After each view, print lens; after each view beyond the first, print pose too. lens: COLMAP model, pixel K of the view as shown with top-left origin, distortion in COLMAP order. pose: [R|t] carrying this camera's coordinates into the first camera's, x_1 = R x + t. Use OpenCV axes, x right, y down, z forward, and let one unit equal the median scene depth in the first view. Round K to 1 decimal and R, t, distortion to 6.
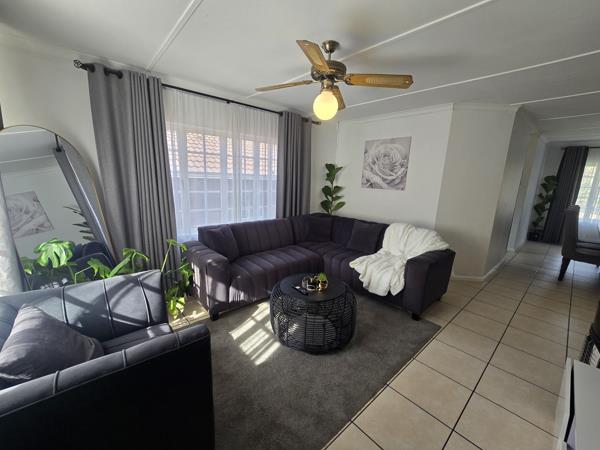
lens RADIAL K [[246.2, 0, 301.1], [0, 246.2, 225.7], [0, 0, 1]] dist [-0.006427, 0.000894]
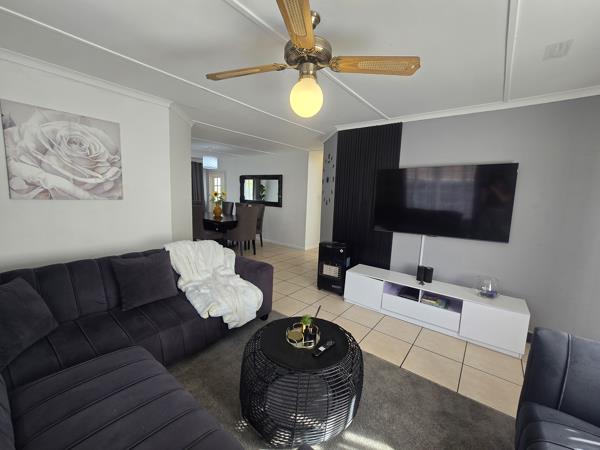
lens RADIAL K [[246.2, 0, 301.1], [0, 246.2, 225.7], [0, 0, 1]] dist [-0.006427, 0.000894]
pose [[-0.175572, -0.167643, 0.970088, -0.352319], [0.146423, 0.969987, 0.194126, -0.132617], [-0.973517, 0.176126, -0.145756, 0.617868]]
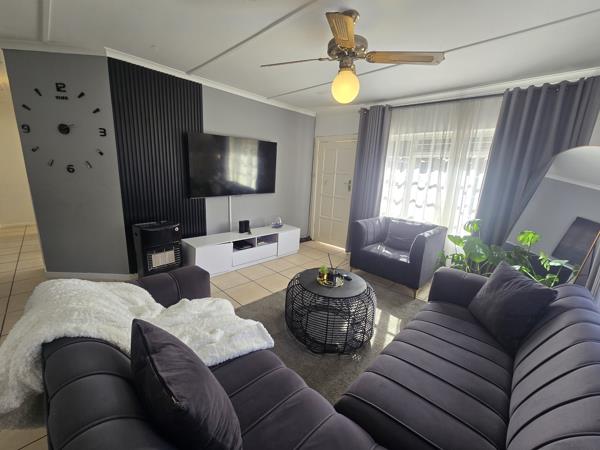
lens RADIAL K [[246.2, 0, 301.1], [0, 246.2, 225.7], [0, 0, 1]] dist [-0.006427, 0.000894]
pose [[-0.993559, -0.071552, -0.087873, 0.156130], [-0.100822, 0.912162, 0.397235, -0.188091], [0.051731, 0.403535, -0.913500, 1.041642]]
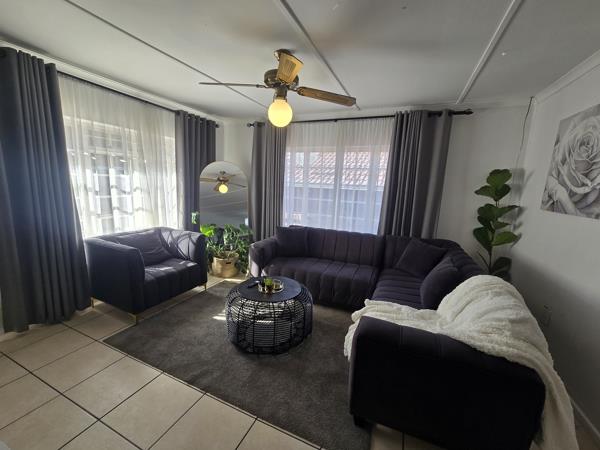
lens RADIAL K [[246.2, 0, 301.1], [0, 246.2, 225.7], [0, 0, 1]] dist [-0.006427, 0.000894]
pose [[0.419546, 0.135032, -0.897634, 0.575881], [-0.202540, 0.977869, 0.052436, -0.051456], [0.884849, 0.159808, 0.437611, 0.364311]]
